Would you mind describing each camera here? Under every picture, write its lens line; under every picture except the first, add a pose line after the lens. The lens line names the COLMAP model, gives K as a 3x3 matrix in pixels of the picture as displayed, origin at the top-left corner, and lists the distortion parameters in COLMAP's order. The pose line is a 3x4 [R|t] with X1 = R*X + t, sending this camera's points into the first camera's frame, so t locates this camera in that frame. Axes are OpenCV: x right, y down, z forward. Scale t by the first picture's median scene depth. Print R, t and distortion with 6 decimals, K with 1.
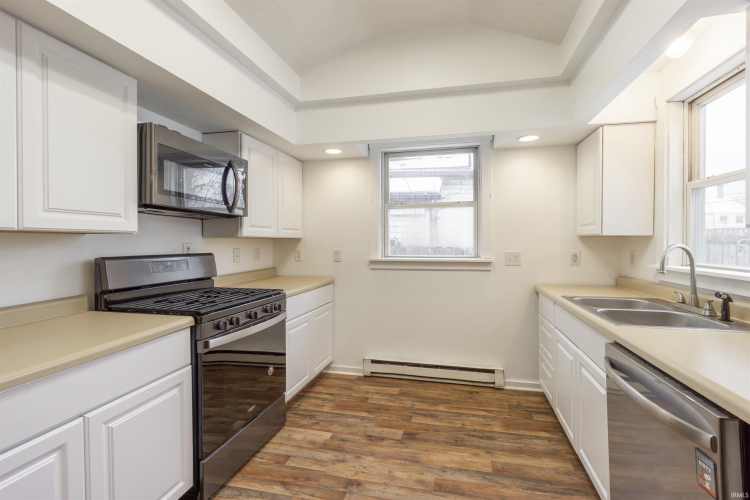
lens RADIAL K [[342.3, 0, 377.7], [0, 342.3, 246.1], [0, 0, 1]] dist [-0.003096, 0.000702]
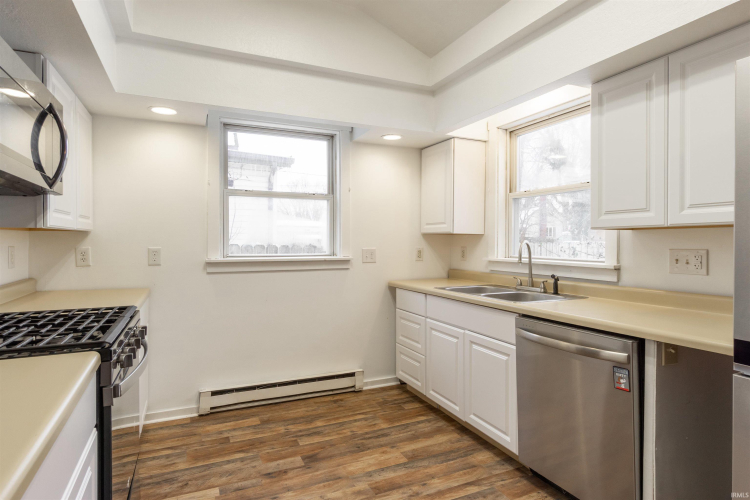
lens RADIAL K [[421.5, 0, 372.8], [0, 421.5, 245.7], [0, 0, 1]] dist [0.003636, 0.000114]
pose [[0.792892, -0.002849, 0.609356, -0.373920], [0.002549, 0.999996, 0.001360, 0.006614], [-0.609357, 0.000475, 0.792896, 0.037994]]
